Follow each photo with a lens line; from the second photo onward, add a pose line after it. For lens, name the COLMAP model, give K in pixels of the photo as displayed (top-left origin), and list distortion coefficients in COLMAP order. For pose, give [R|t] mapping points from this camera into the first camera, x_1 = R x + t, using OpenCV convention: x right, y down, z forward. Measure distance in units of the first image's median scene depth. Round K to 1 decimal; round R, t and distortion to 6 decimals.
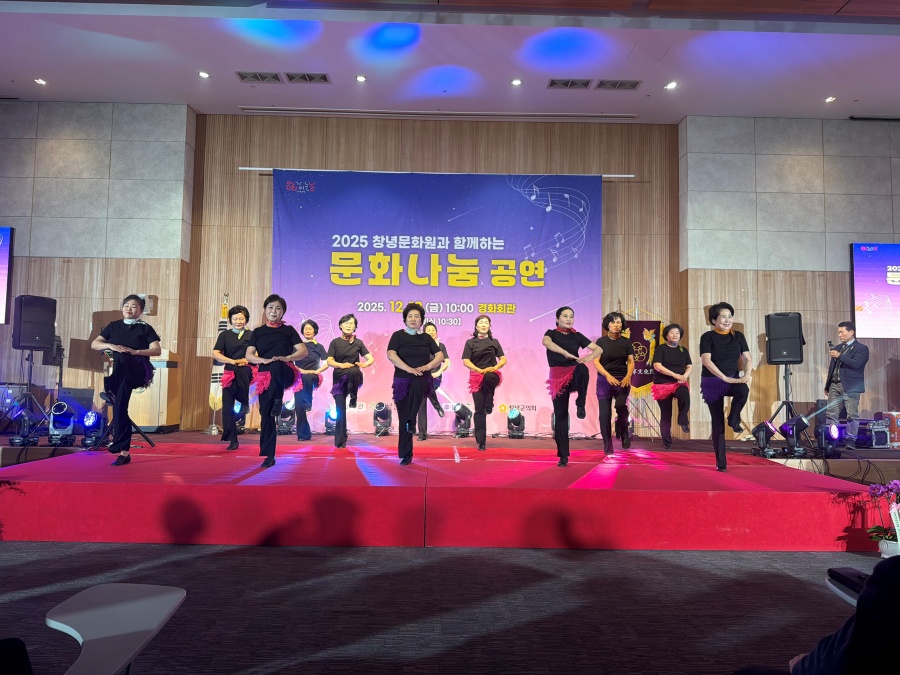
lens RADIAL K [[644.9, 0, 448.8], [0, 644.9, 343.1], [0, 0, 1]] dist [0.098816, -0.137940]
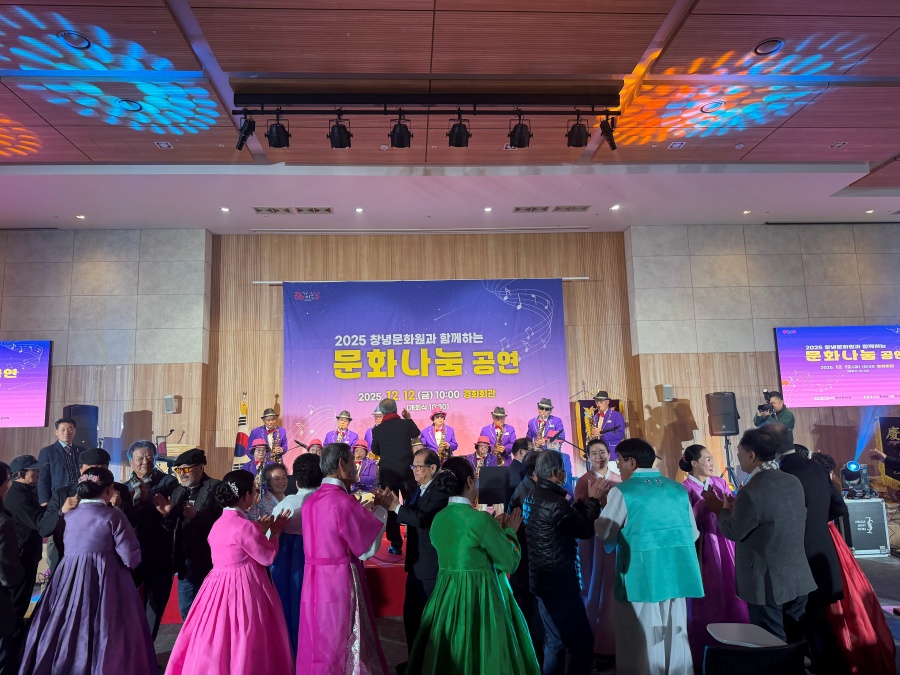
lens RADIAL K [[644.9, 0, 443.7], [0, 644.9, 335.9], [0, 0, 1]] dist [0.098816, -0.137940]
pose [[0.998456, -0.036085, 0.042228, -0.034568], [0.039628, 0.995480, -0.086313, -0.059279], [-0.038923, 0.087853, 0.995373, -0.157045]]
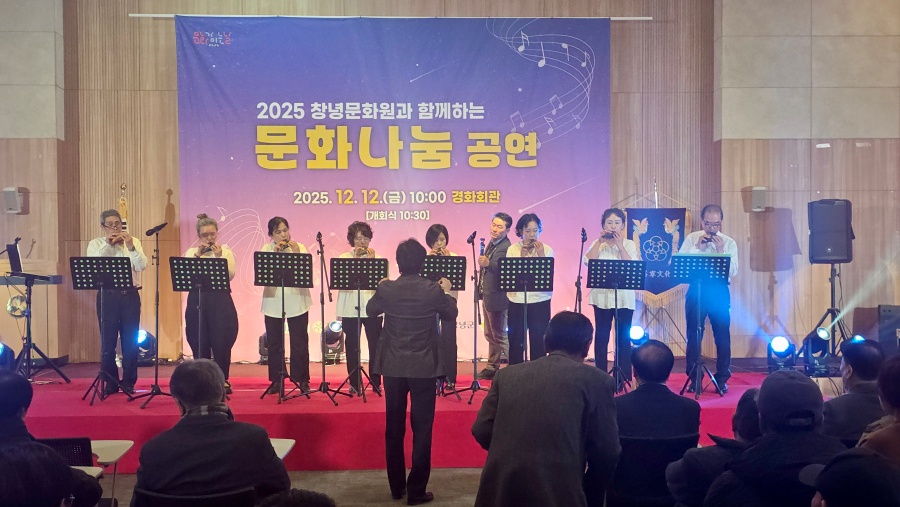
lens RADIAL K [[1267.0, 0, 456.3], [0, 1267.0, 287.5], [0, 0, 1]] dist [0.117136, 0.000000]
pose [[0.998999, -0.022318, 0.038771, -0.009880], [0.019013, 0.996316, 0.083621, -0.072005], [-0.040495, -0.082800, 0.995743, -0.507795]]
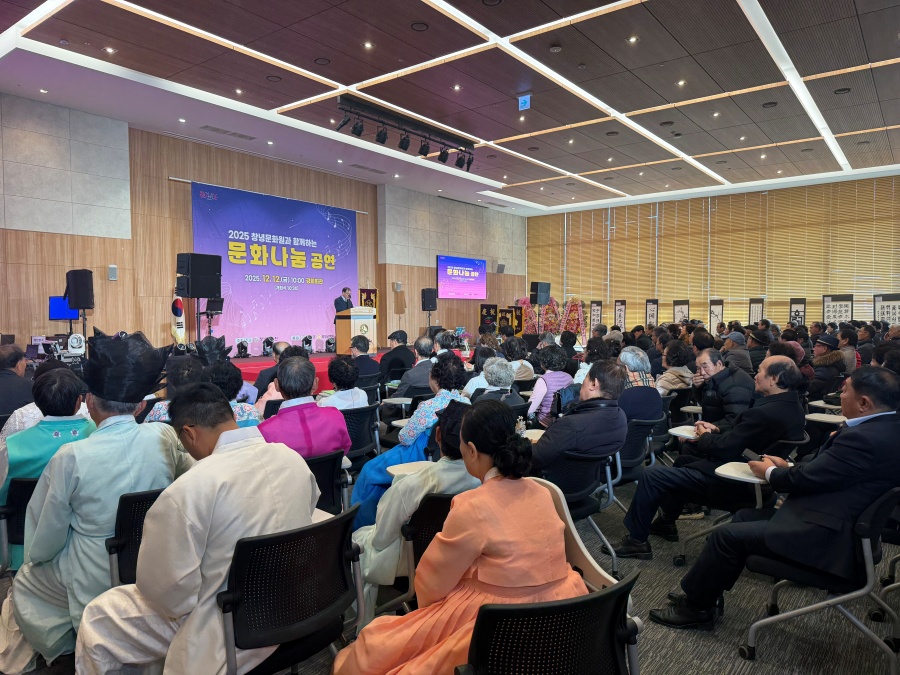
lens RADIAL K [[644.9, 0, 455.2], [0, 644.9, 351.5], [0, 0, 1]] dist [0.098816, -0.137940]
pose [[0.608754, -0.065161, 0.790678, -1.101462], [-0.035492, 0.993387, 0.109193, -0.068745], [-0.792564, -0.094535, 0.602416, -0.393127]]
